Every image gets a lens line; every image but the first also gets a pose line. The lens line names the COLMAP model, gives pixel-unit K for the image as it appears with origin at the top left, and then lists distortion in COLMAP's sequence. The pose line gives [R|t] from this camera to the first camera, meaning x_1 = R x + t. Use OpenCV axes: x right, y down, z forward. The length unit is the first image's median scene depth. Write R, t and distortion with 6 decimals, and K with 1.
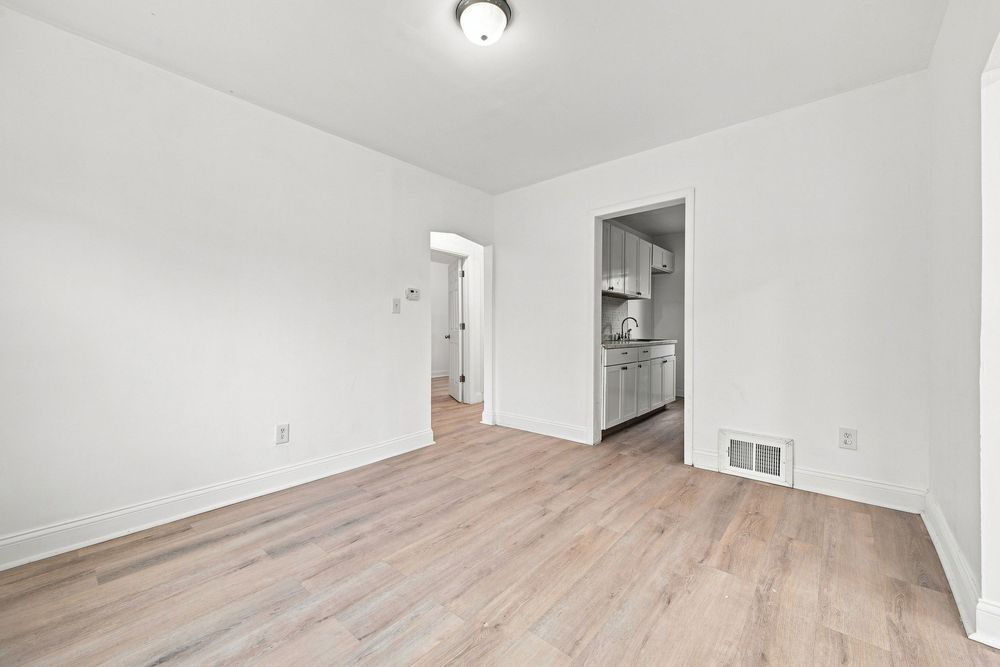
lens RADIAL K [[397.7, 0, 500.9], [0, 397.7, 330.7], [0, 0, 1]] dist [0.020297, -0.000157]
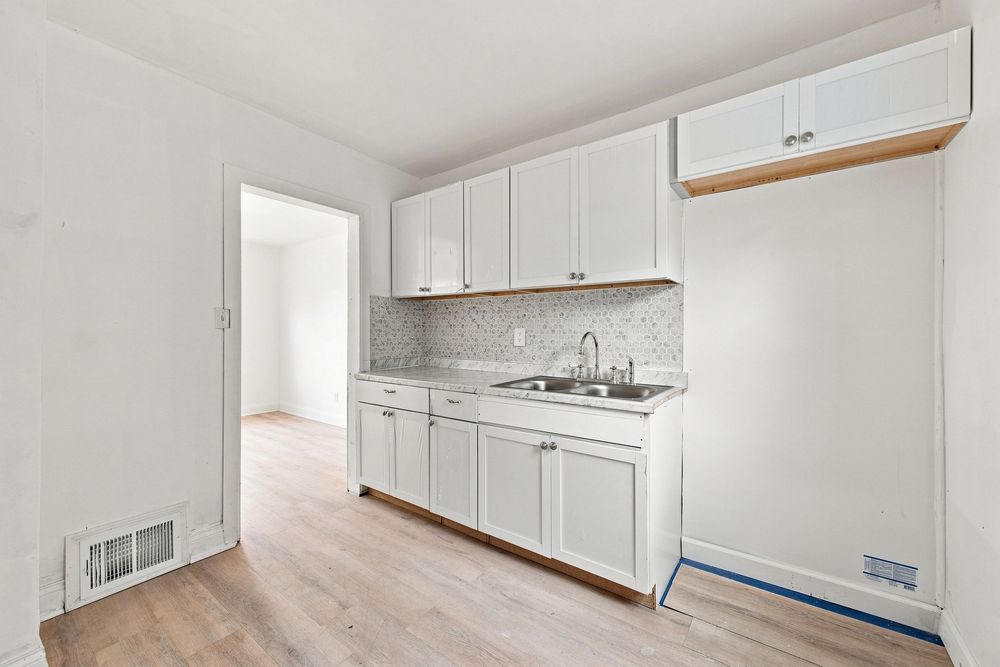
lens RADIAL K [[397.7, 0, 500.9], [0, 397.7, 330.7], [0, 0, 1]] dist [0.020297, -0.000157]
pose [[0.067624, 0.001288, -0.997710, 1.760752], [-0.009919, 0.999951, 0.000619, -0.092549], [0.997662, 0.009855, 0.067633, 2.019066]]
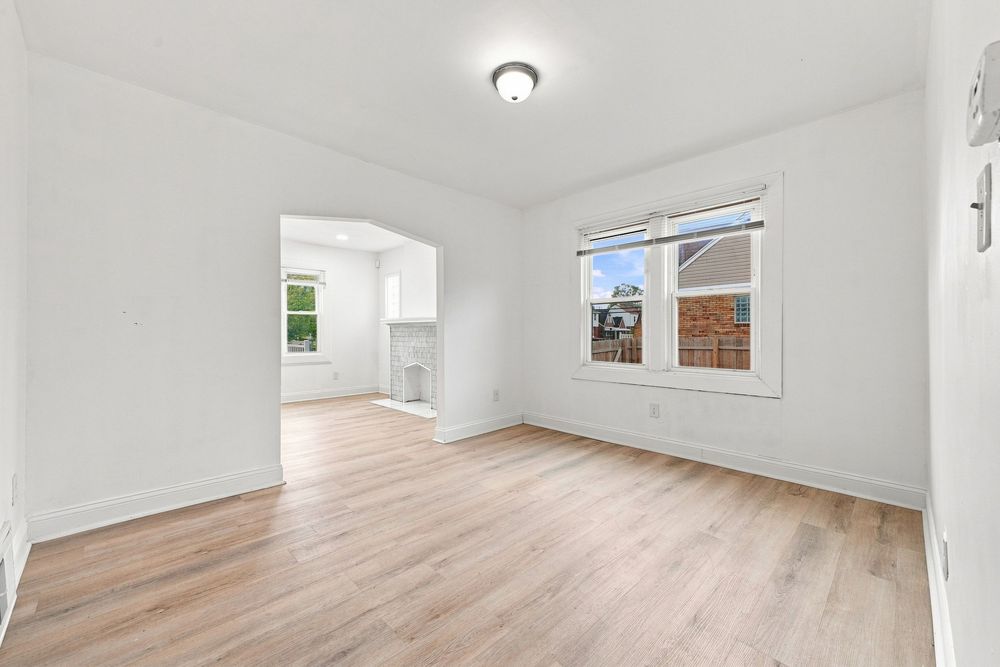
lens RADIAL K [[393.2, 0, 503.9], [0, 393.2, 331.5], [0, 0, 1]] dist [0.019479, 0.000019]
pose [[-0.996526, 0.005280, 0.083111, -0.087206], [0.005897, 0.999957, 0.007181, -0.018312], [-0.083070, 0.007646, -0.996514, 1.823601]]
